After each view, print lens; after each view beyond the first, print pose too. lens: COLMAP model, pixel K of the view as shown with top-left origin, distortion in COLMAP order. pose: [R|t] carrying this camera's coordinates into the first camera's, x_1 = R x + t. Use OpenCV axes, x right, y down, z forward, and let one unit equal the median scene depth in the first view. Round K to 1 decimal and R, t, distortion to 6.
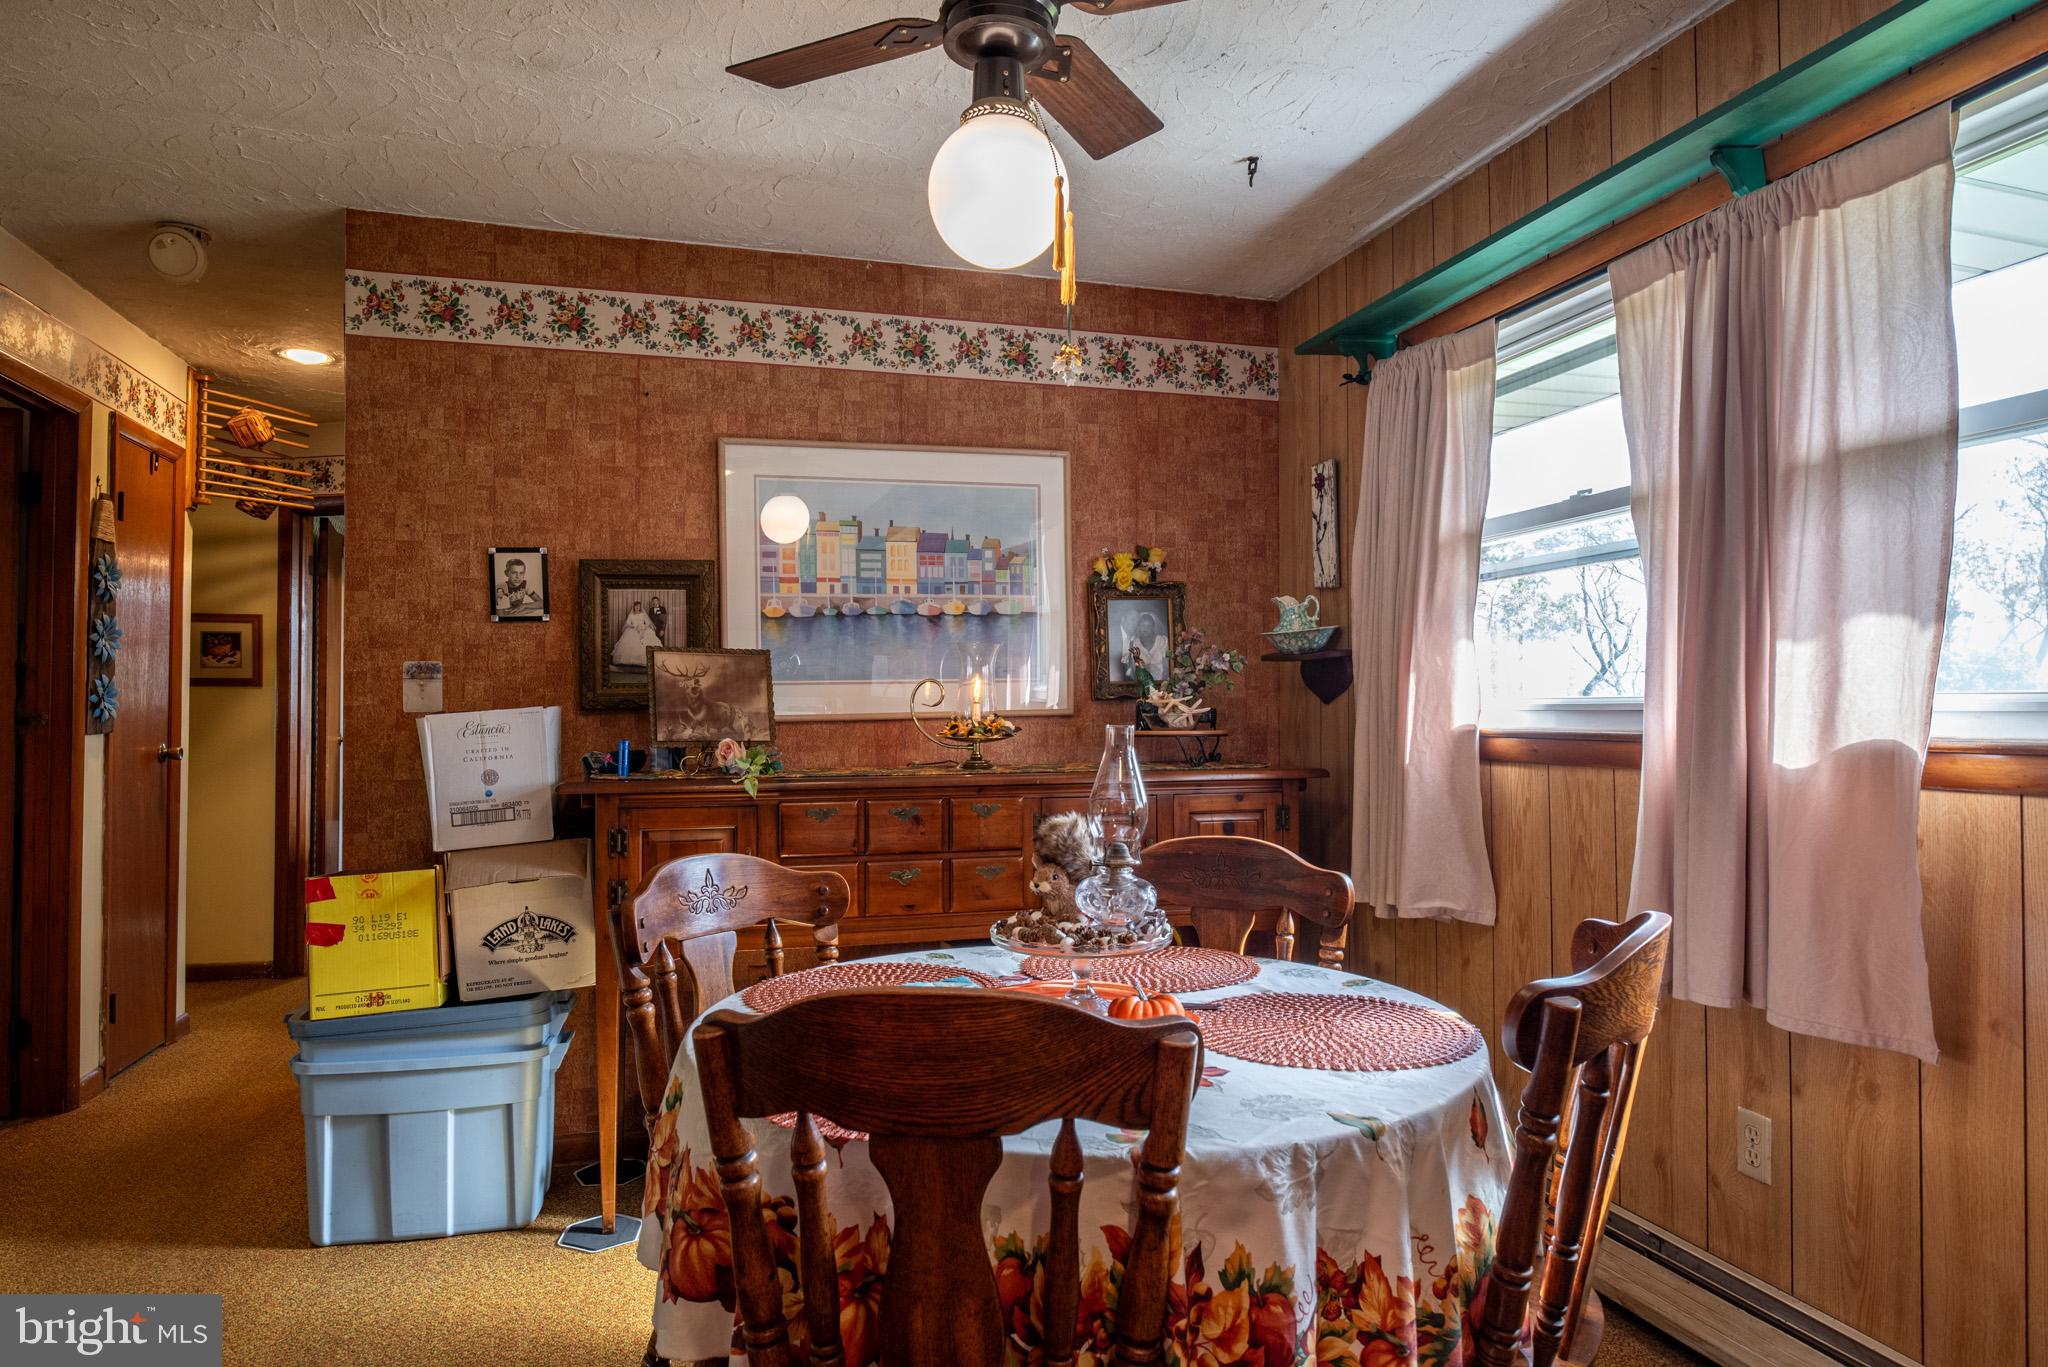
lens RADIAL K [[1220.9, 0, 1023.9], [0, 1220.9, 688.7], [0, 0, 1]] dist [-0.007369, -0.004962]
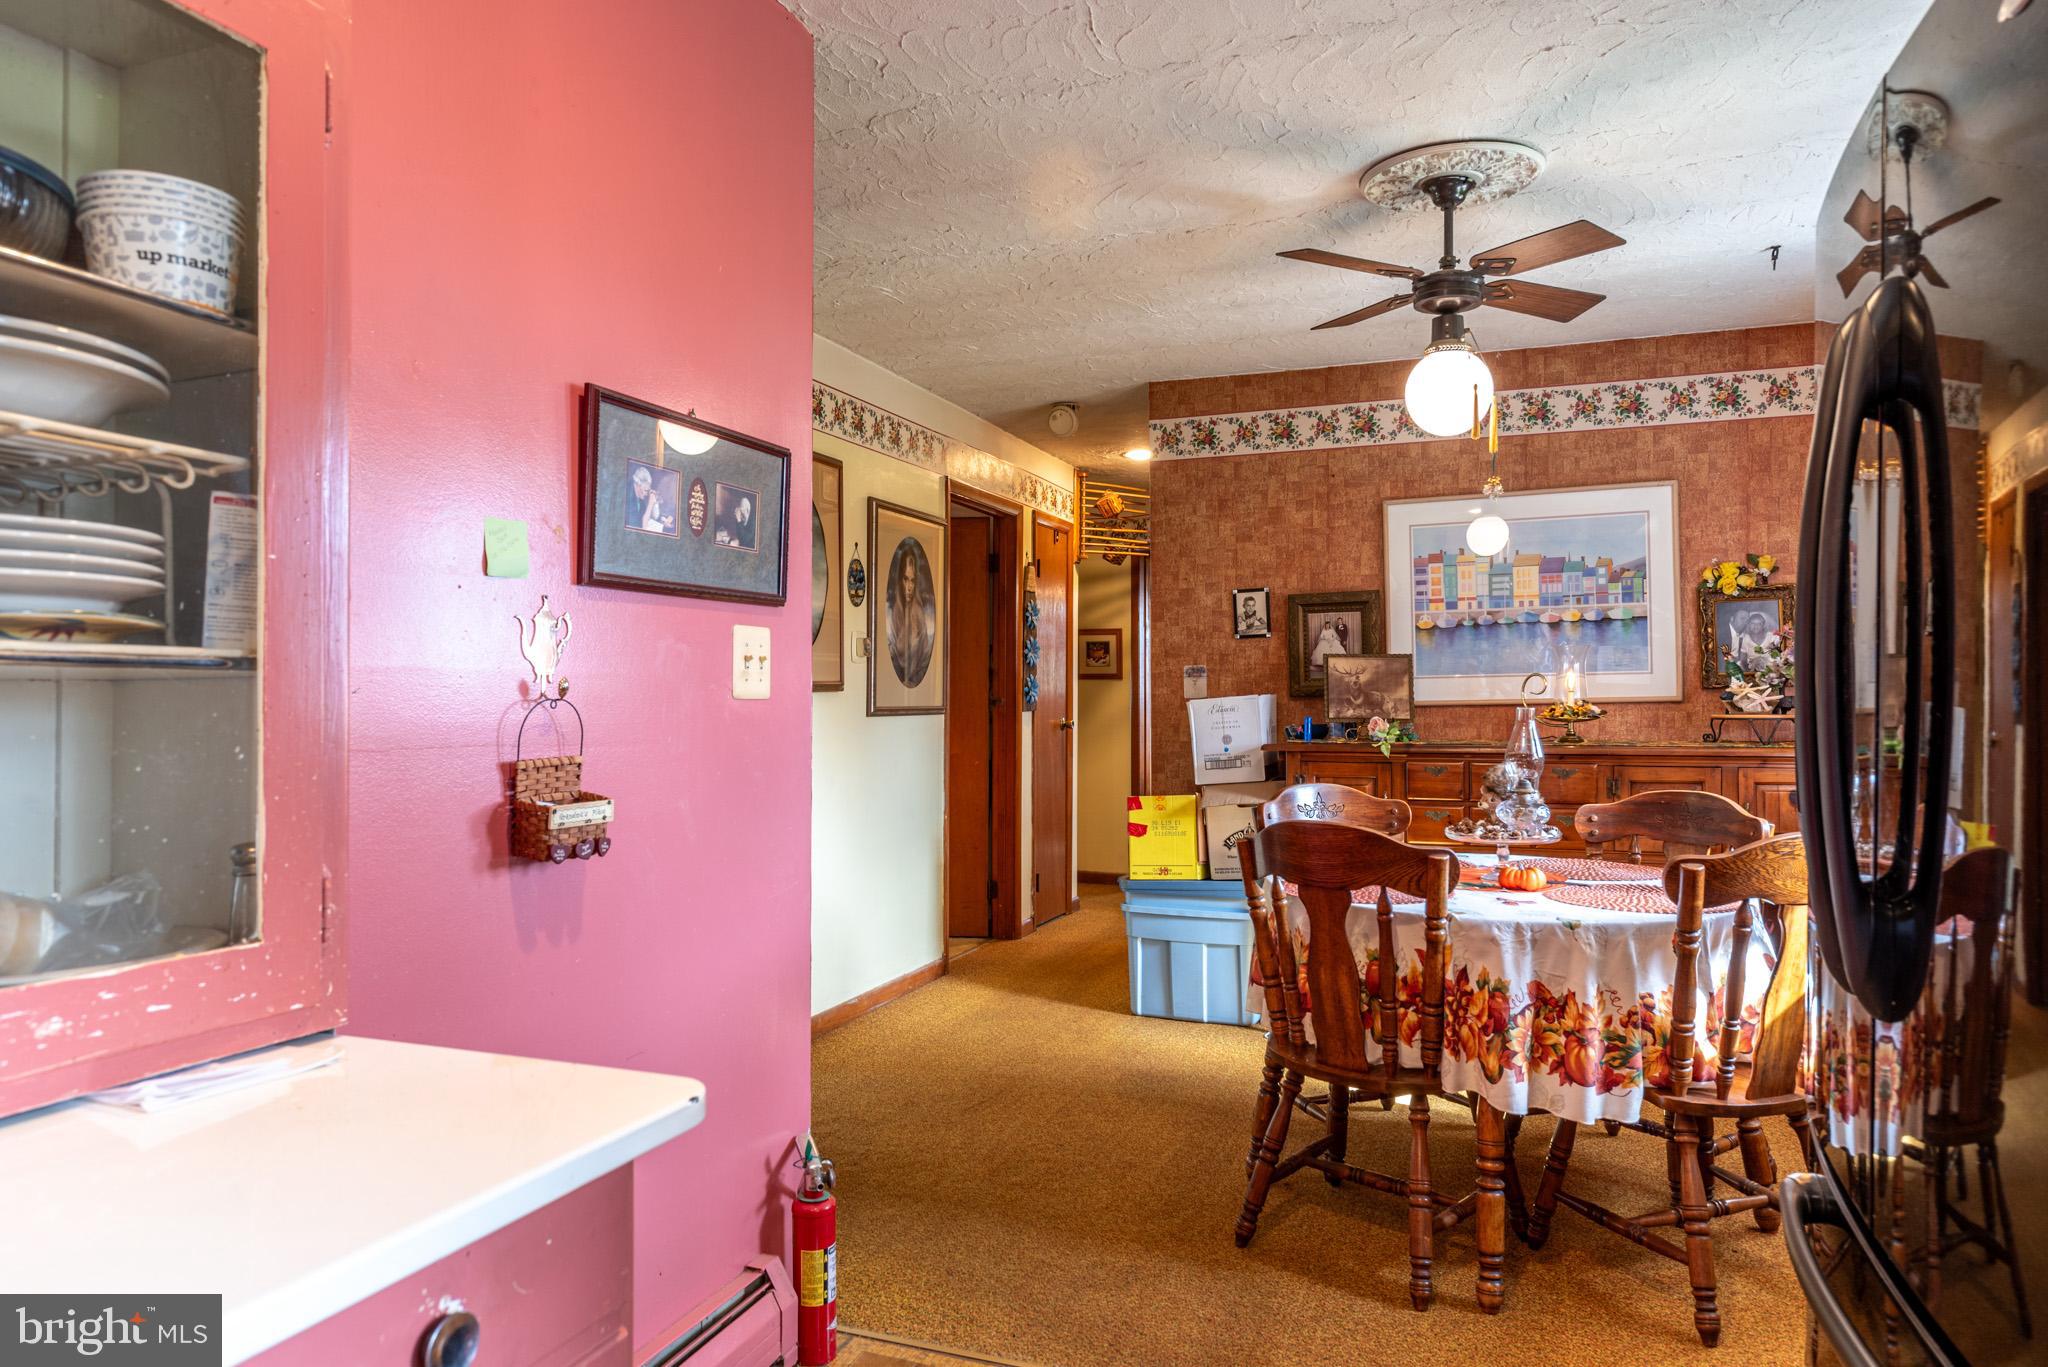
lens RADIAL K [[1292.0, 0, 1023.3], [0, 1292.0, 685.4], [0, 0, 1]] dist [0.000353, 0.000020]
pose [[0.791266, -0.003999, -0.611459, 0.334703], [0.010430, 0.999921, 0.006958, -0.010378], [0.611383, -0.011884, 0.791246, -0.431462]]
